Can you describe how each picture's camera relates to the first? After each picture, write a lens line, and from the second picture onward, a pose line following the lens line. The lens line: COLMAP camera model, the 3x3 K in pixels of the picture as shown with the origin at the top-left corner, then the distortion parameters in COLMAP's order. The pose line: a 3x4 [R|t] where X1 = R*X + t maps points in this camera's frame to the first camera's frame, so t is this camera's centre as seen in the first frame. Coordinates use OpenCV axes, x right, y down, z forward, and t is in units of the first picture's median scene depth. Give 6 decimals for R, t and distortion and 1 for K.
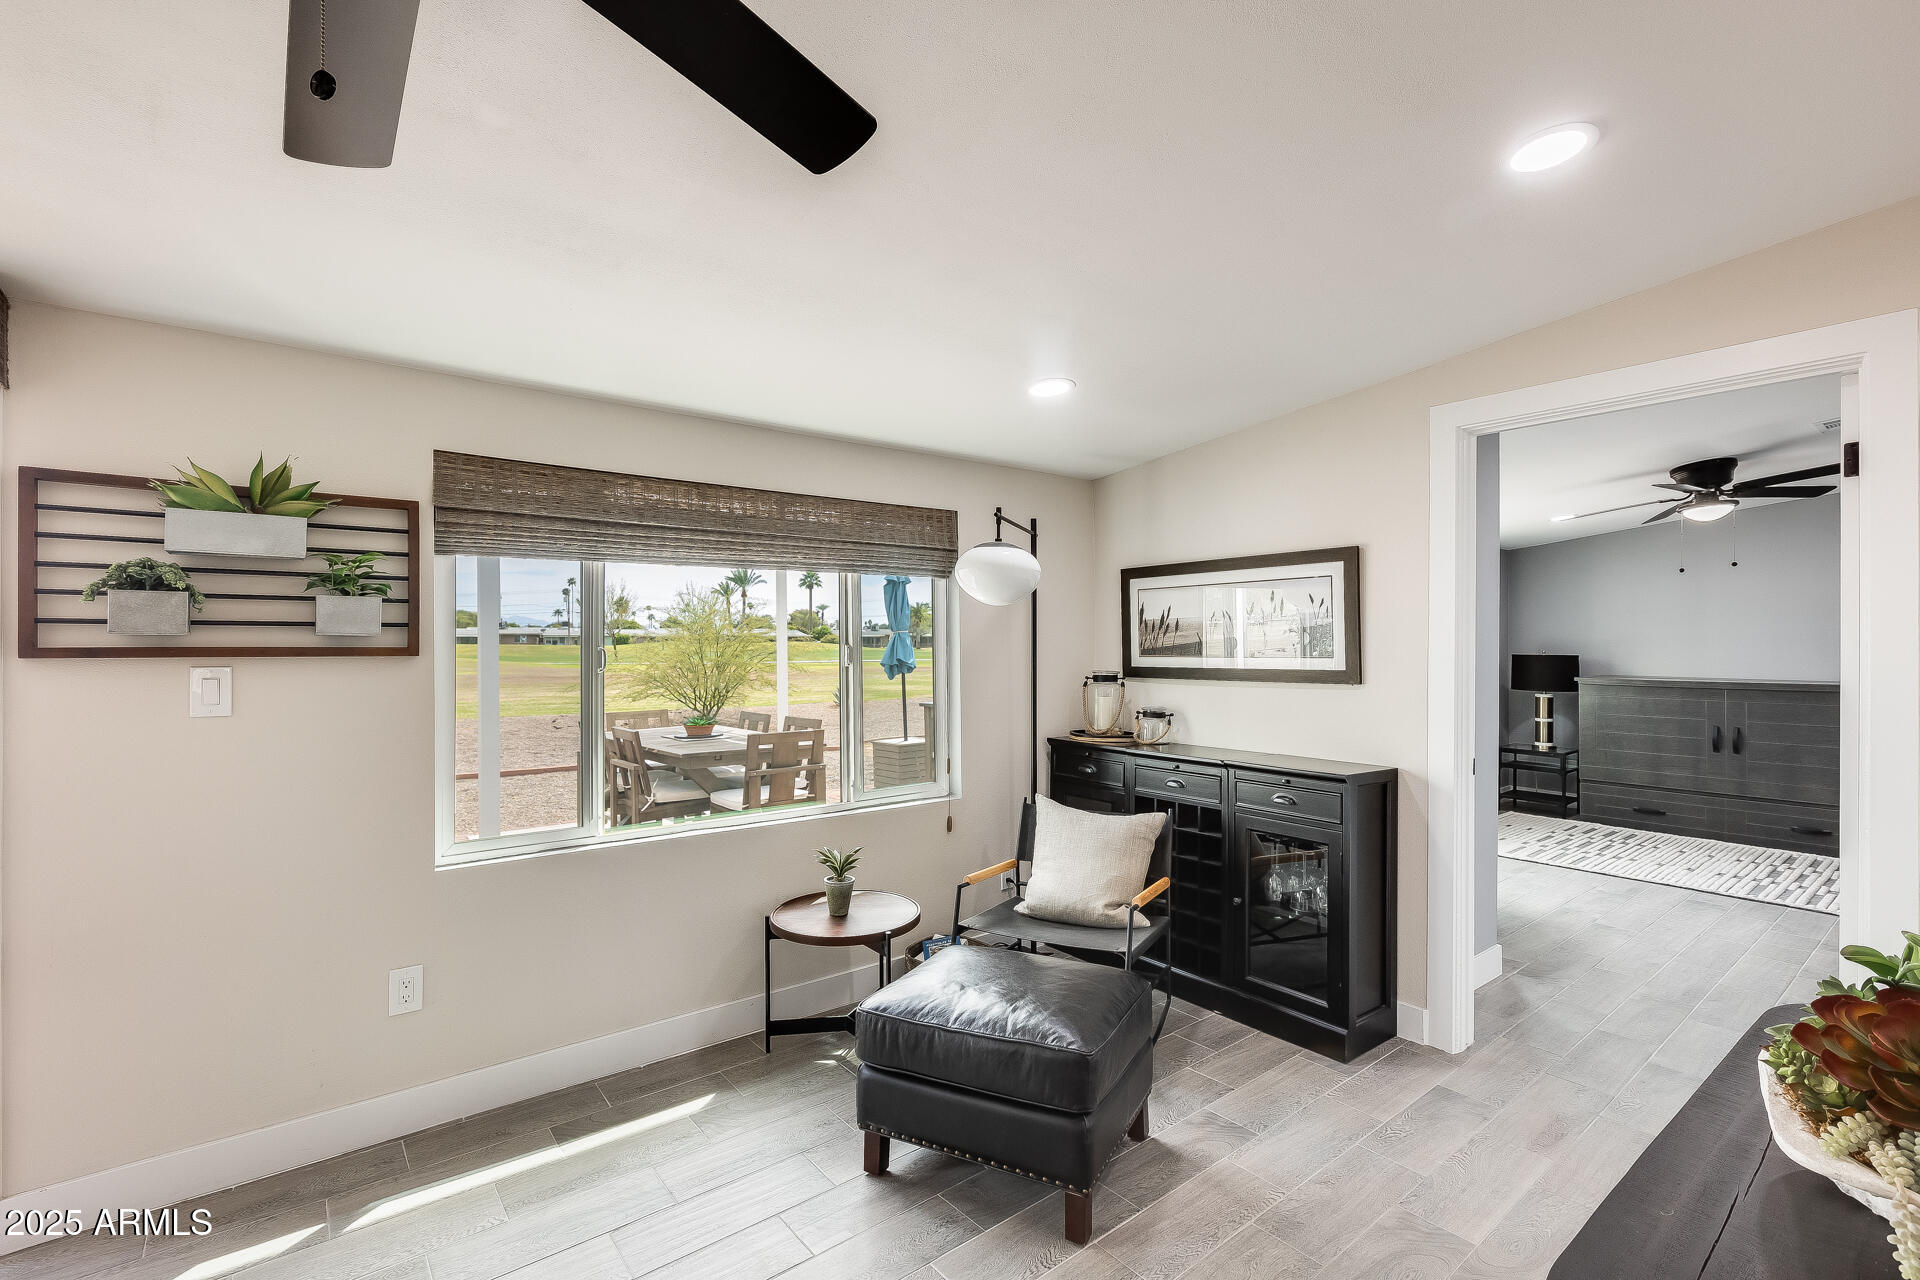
lens RADIAL K [[858.7, 0, 961.7], [0, 858.7, 645.7], [0, 0, 1]] dist [-0.001475, -0.000480]
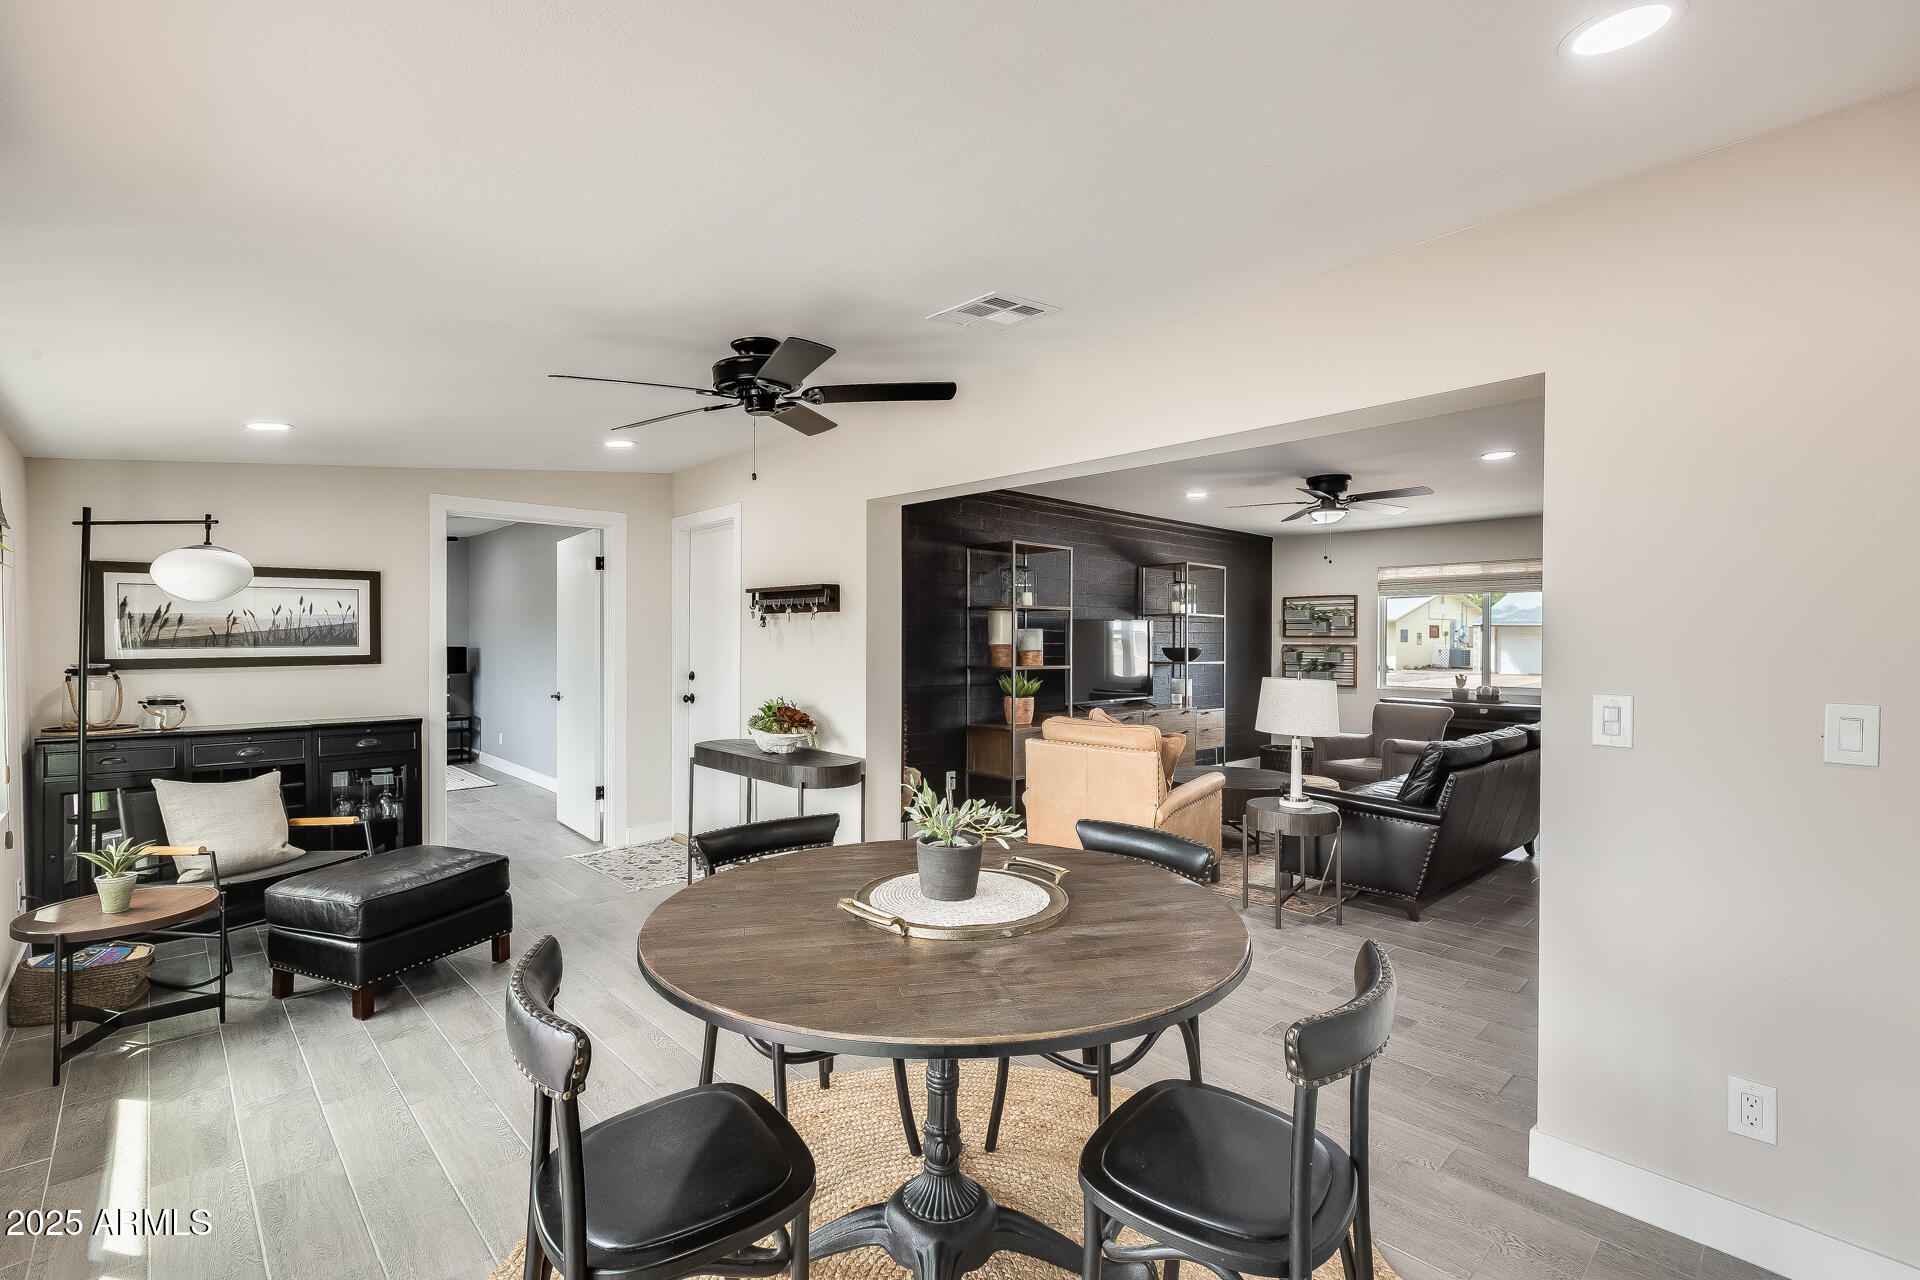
lens RADIAL K [[858.7, 0, 957.1], [0, 858.7, 640.2], [0, 0, 1]] dist [-0.001475, -0.000480]
pose [[-0.072966, -0.000999, 0.997334, -1.142318], [0.002282, 0.999997, 0.001169, 0.004238], [-0.997332, 0.002361, -0.072964, 0.108181]]
